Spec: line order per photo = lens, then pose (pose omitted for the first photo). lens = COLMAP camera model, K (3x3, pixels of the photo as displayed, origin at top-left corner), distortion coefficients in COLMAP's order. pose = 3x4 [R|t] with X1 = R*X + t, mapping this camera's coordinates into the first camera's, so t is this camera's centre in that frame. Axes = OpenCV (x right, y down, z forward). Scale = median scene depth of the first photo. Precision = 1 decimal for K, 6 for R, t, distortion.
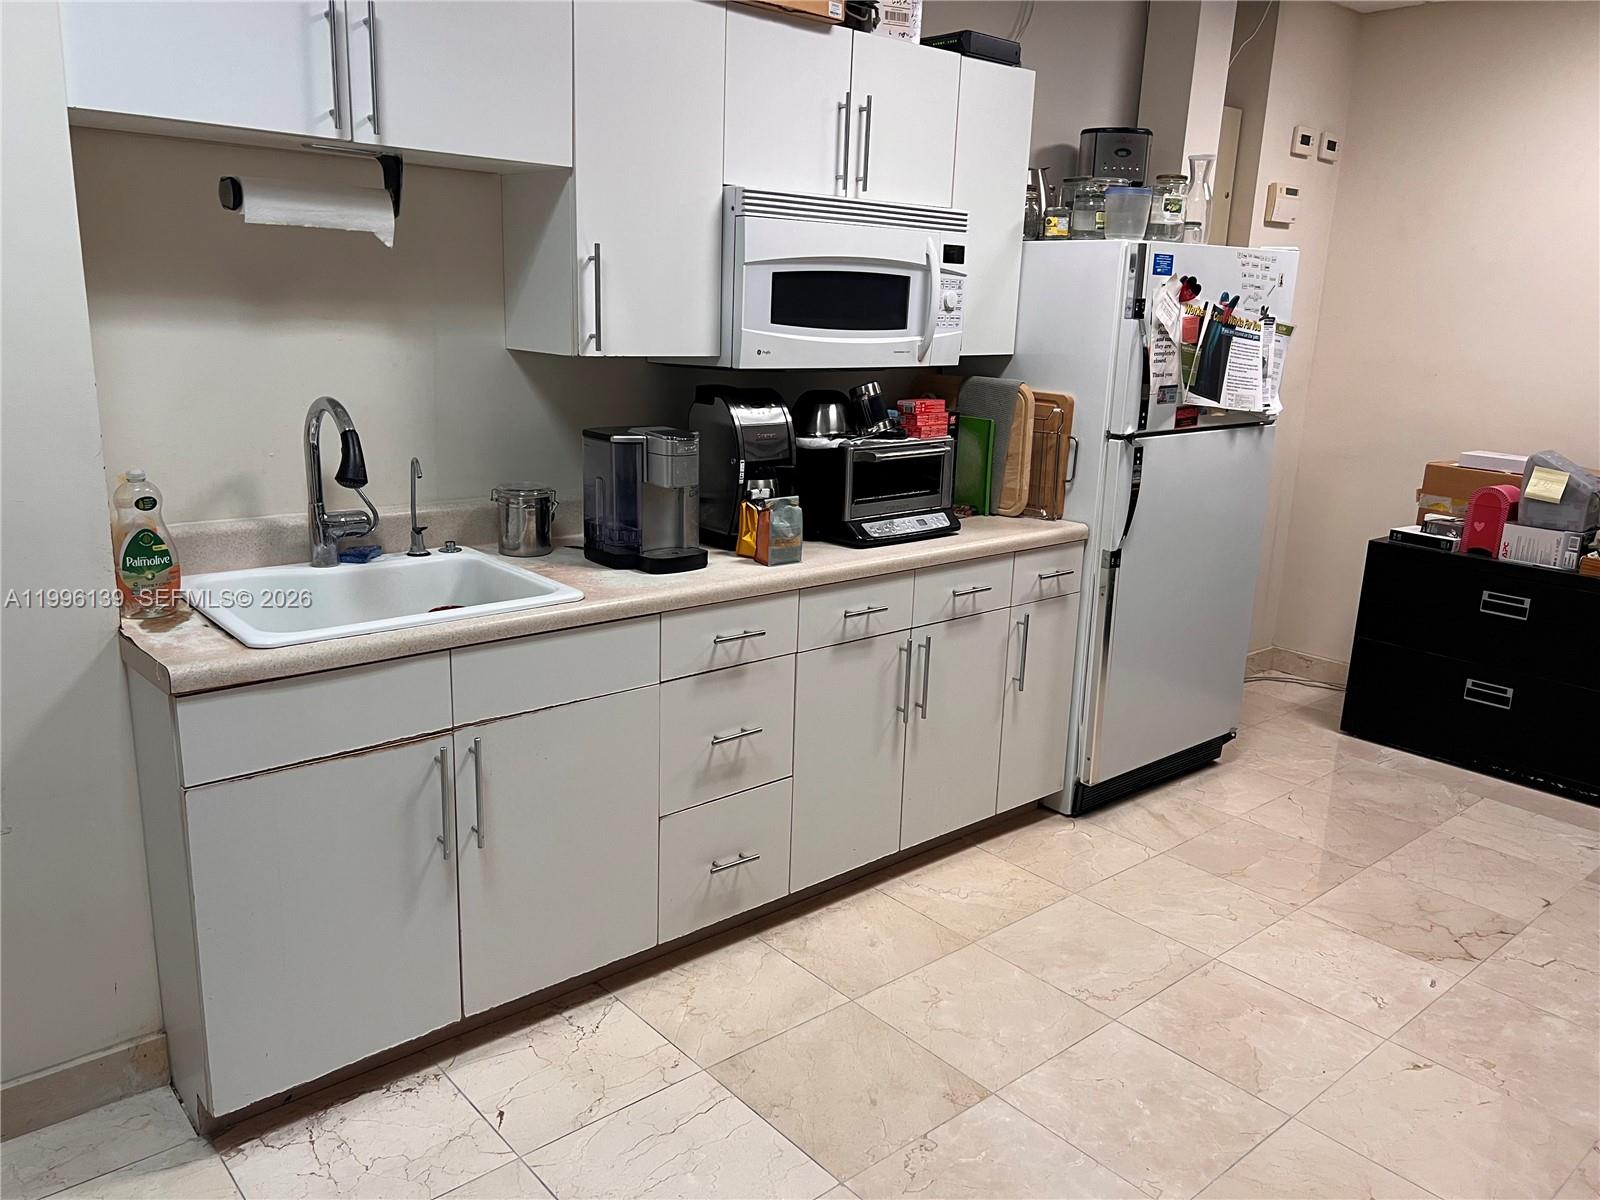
lens RADIAL K [[1207.7, 0, 800.0], [0, 1207.7, 600.0], [0, 0, 1]] dist [0.064219, -0.074746]
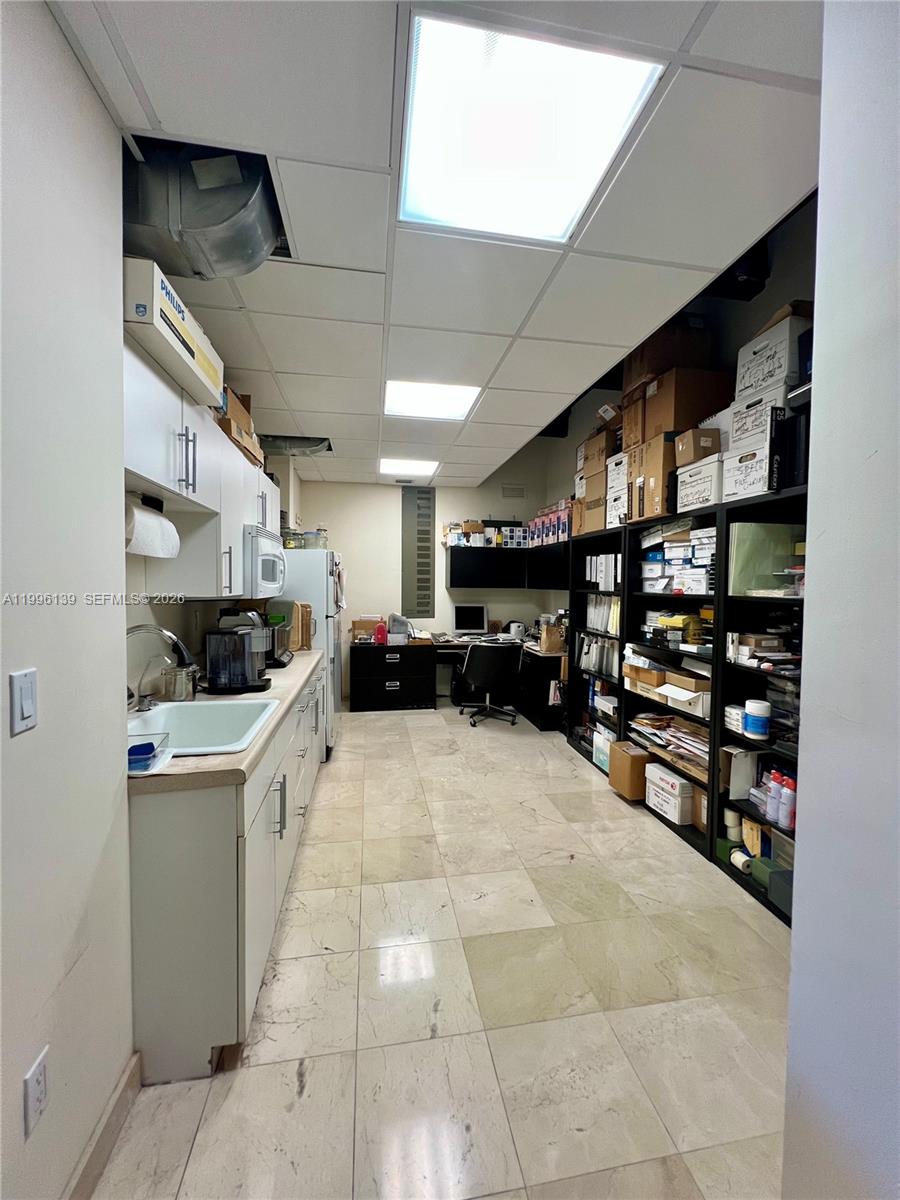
lens RADIAL K [[479.5, 0, 451.9], [0, 479.5, 599.2], [0, 0, 1]] dist [-0.001939, 0.000368]
pose [[0.517241, -0.061648, 0.853617, -0.481641], [0.217160, 0.974214, -0.061229, -0.039811], [-0.827831, 0.217041, 0.517290, 0.160071]]
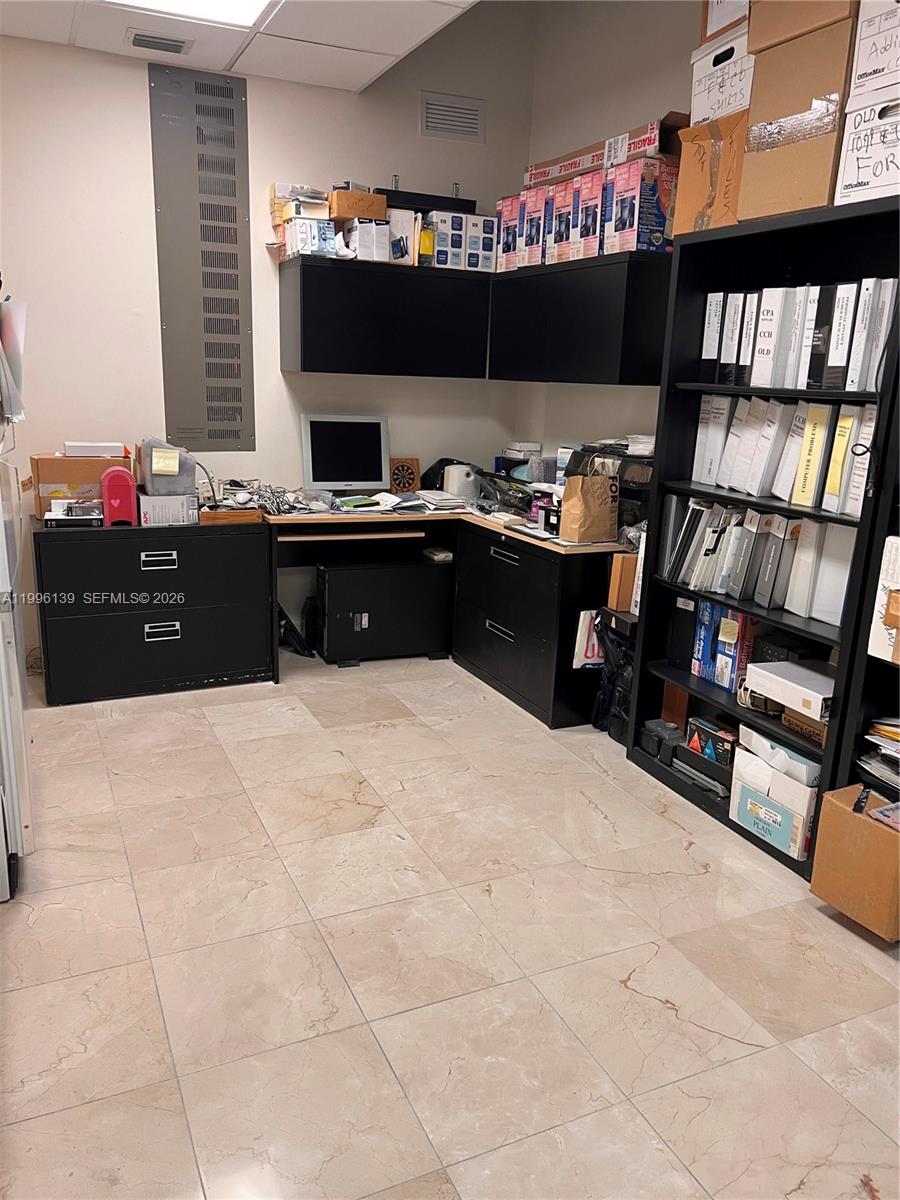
lens RADIAL K [[905.8, 0, 448.6], [0, 905.8, 598.0], [0, 0, 1]] dist [0.064219, -0.074746]
pose [[0.276706, -0.257246, 0.925882, -0.234761], [0.209458, 0.956482, 0.203150, -0.092291], [-0.937849, 0.137720, 0.318547, 0.453249]]
